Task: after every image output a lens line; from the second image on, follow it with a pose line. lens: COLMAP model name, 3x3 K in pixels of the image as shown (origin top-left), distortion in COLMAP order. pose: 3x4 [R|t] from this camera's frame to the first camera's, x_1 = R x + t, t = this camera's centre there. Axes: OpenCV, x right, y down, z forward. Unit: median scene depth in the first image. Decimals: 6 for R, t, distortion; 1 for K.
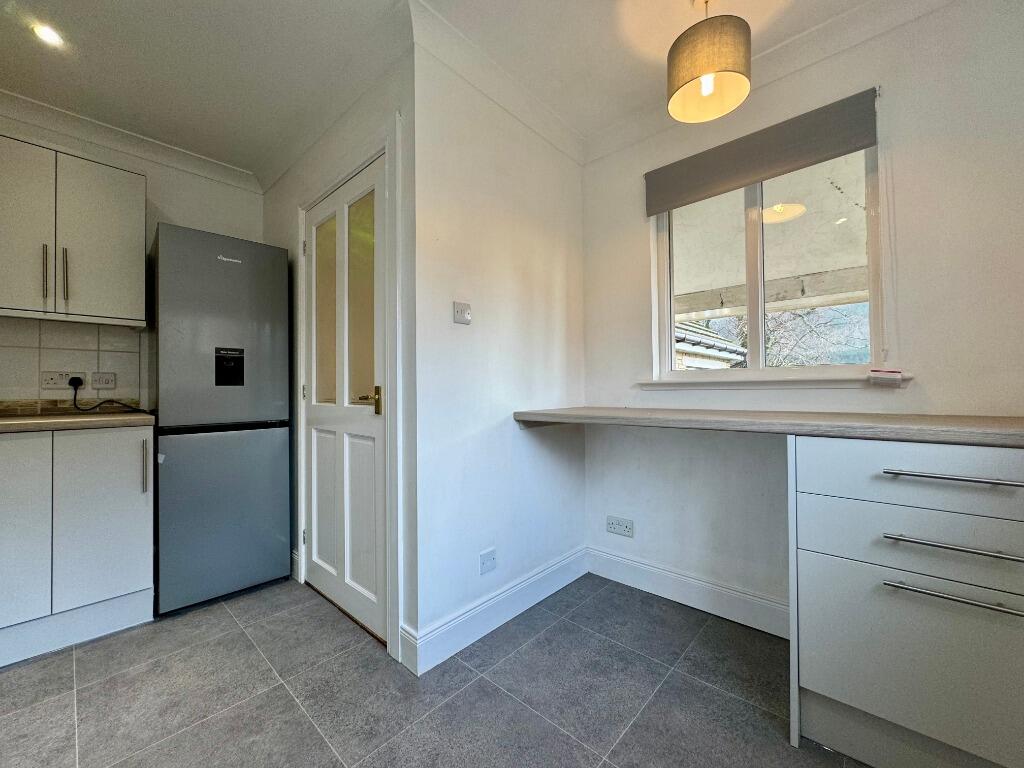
lens RADIAL K [[406.9, 0, 512.0], [0, 406.9, 384.0], [0, 0, 1]] dist [-0.000112, -0.000081]
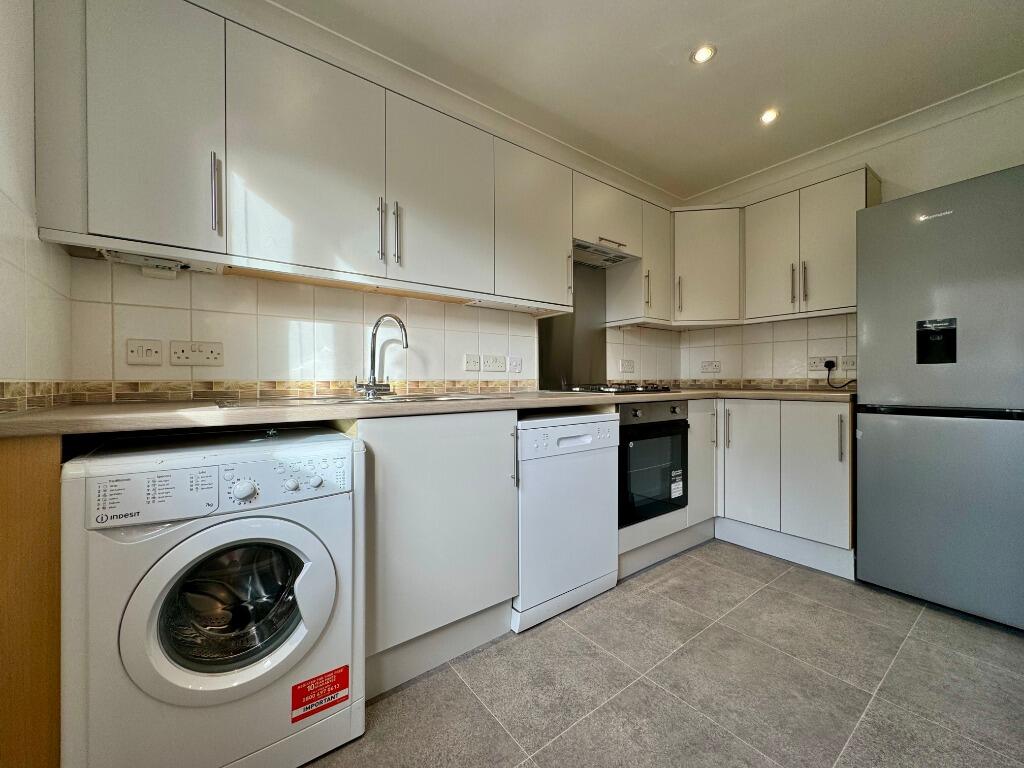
lens RADIAL K [[406.9, 0, 512.0], [0, 406.9, 384.0], [0, 0, 1]] dist [-0.000112, -0.000081]
pose [[-0.179116, 0.017899, -0.983665, 0.343648], [0.022599, 0.999646, 0.014075, 0.016670], [0.983568, -0.019708, -0.179457, 0.305882]]
